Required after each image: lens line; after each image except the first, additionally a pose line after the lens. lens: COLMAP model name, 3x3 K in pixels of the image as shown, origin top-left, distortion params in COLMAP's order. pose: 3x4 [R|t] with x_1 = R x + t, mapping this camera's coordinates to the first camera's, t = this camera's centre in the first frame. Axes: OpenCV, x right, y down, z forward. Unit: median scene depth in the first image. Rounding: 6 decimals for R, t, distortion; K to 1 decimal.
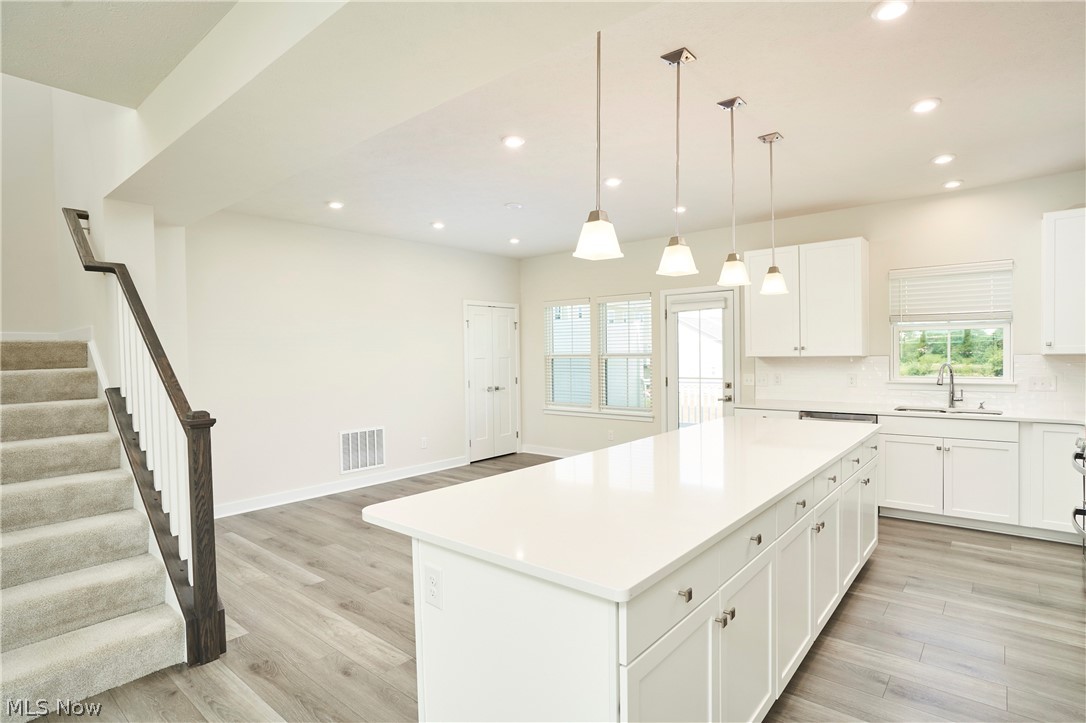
lens RADIAL K [[555.4, 0, 543.0], [0, 555.4, 361.5], [0, 0, 1]] dist [-0.035454, 0.000639]
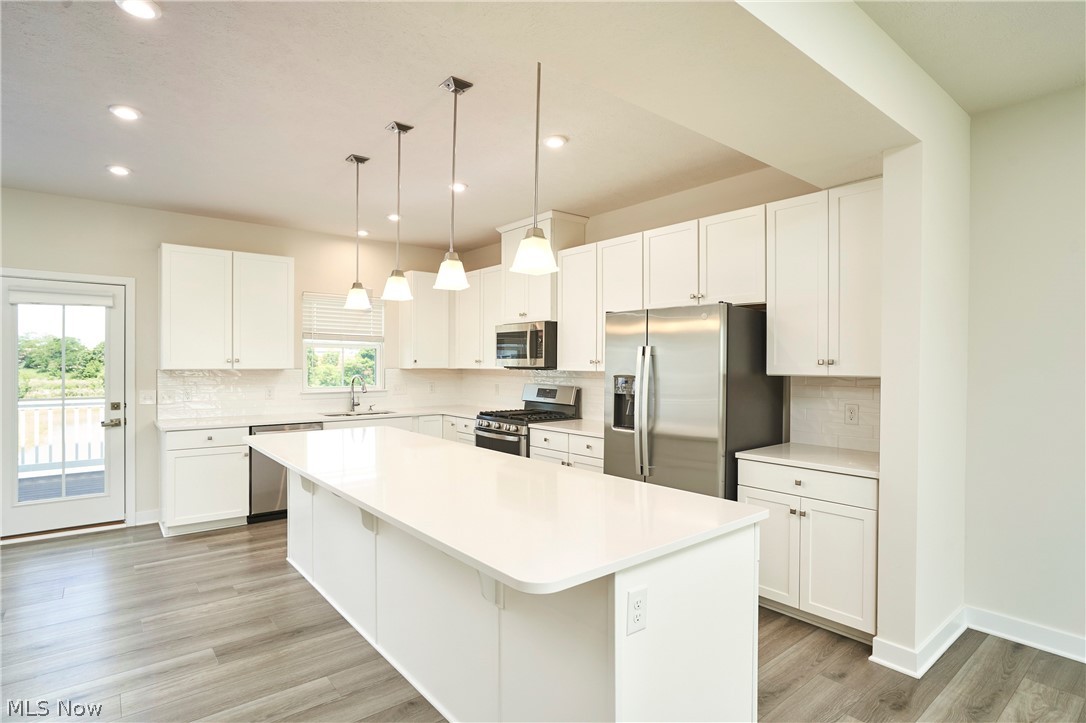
lens RADIAL K [[555.4, 0, 543.0], [0, 555.4, 361.5], [0, 0, 1]] dist [-0.035454, 0.000639]
pose [[0.181577, 0.019401, 0.983185, -0.380245], [0.008114, 0.999742, -0.021227, 0.001859], [-0.983343, 0.011832, 0.181373, 0.324854]]
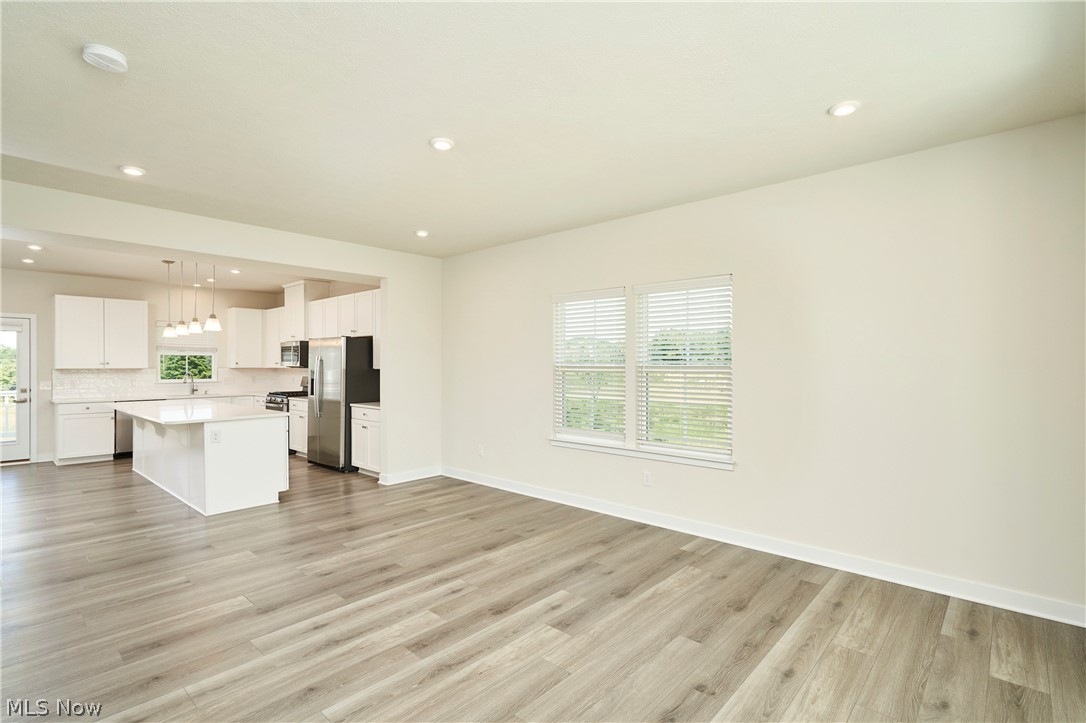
lens RADIAL K [[509.1, 0, 543.0], [0, 509.1, 361.5], [0, 0, 1]] dist [0.023847, -0.015849]
pose [[0.033991, 0.020148, 0.999219, -1.021288], [0.014921, 0.999675, -0.020665, 0.021304], [-0.999311, 0.015612, 0.033679, -0.328344]]
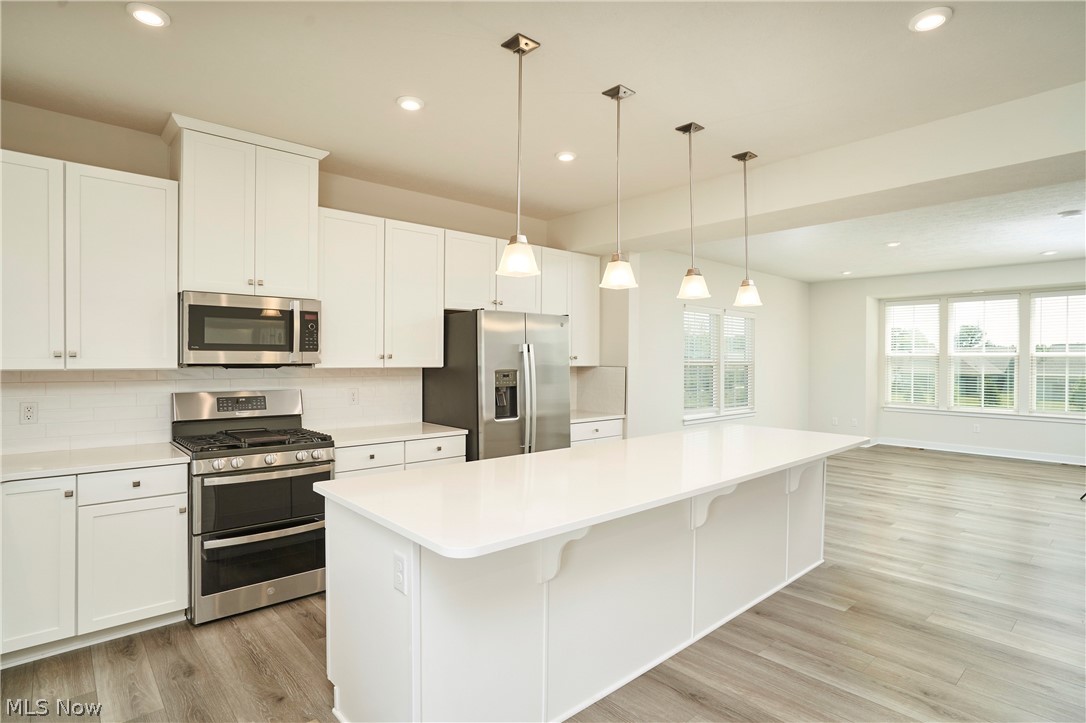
lens RADIAL K [[555.4, 0, 543.0], [0, 555.4, 361.5], [0, 0, 1]] dist [-0.035454, 0.000639]
pose [[-0.990933, 0.014065, 0.133617, 0.232457], [0.015942, 0.999789, 0.012988, -0.017008], [-0.133406, 0.015000, -0.990948, 1.192831]]
